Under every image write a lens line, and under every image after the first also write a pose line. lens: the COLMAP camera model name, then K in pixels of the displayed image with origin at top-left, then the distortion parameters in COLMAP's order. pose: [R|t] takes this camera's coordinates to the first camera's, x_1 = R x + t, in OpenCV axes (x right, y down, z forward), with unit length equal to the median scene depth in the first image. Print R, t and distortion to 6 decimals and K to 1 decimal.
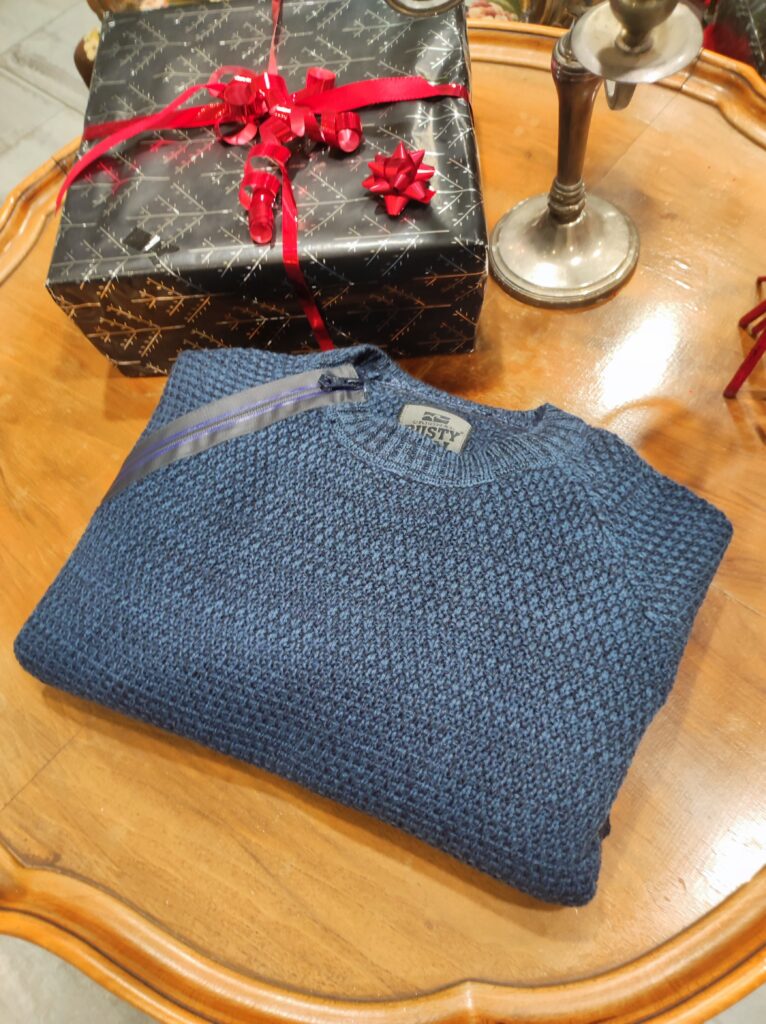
lens RADIAL K [[785.8, 0, 383.0], [0, 785.8, 512.0], [0, 0, 1]] dist [0.049903, -0.001320]
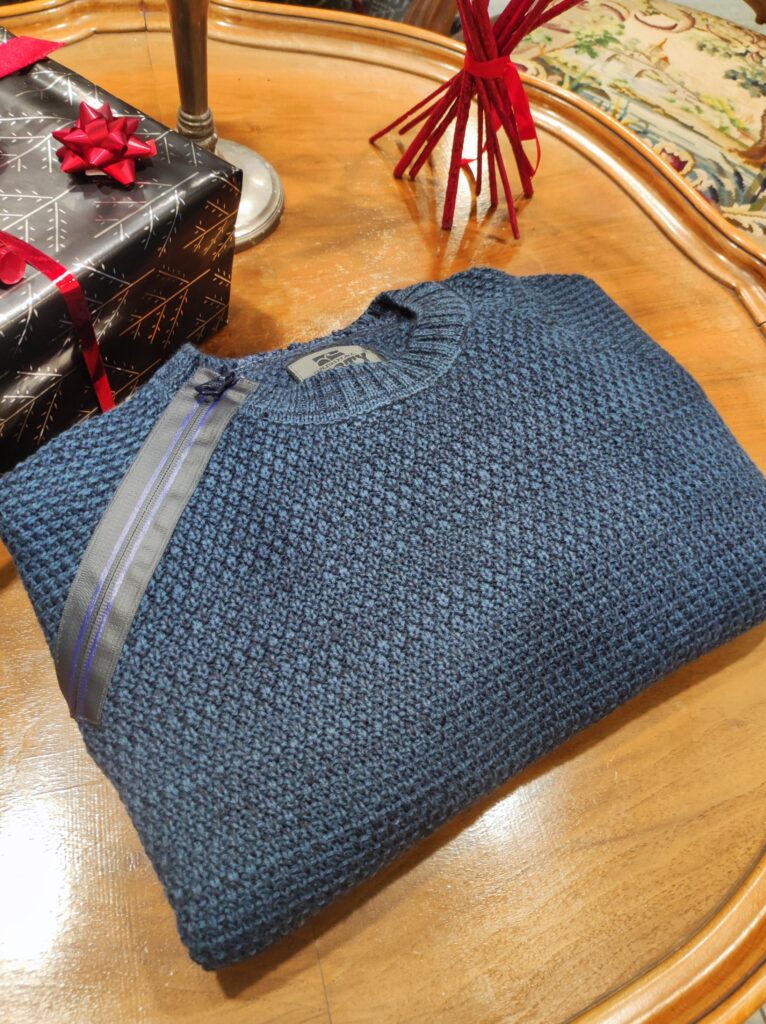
lens RADIAL K [[852.5, 0, 383.0], [0, 852.5, 512.0], [0, 0, 1]] dist [0.039810, -0.004203]
pose [[0.555413, -0.581934, 0.594028, -0.581643], [0.636464, 0.757224, 0.146716, -0.094675], [-0.535192, 0.296589, 0.790952, 0.291433]]
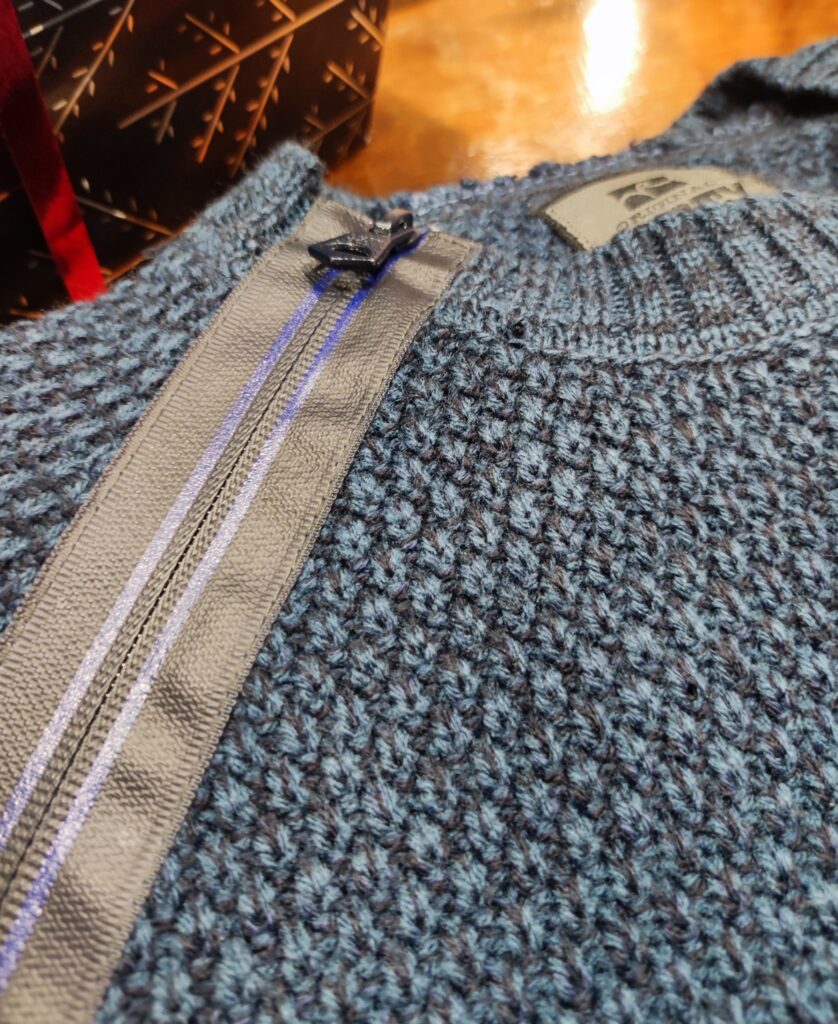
lens RADIAL K [[979.0, 0, 417.2], [0, 979.0, 472.0], [0, 0, 1]] dist [-0.006344, -0.019037]
pose [[0.615381, -0.562982, 0.551686, -0.299386], [0.617184, 0.779506, 0.107025, -0.137492], [-0.490296, 0.274631, 0.827156, 0.778039]]
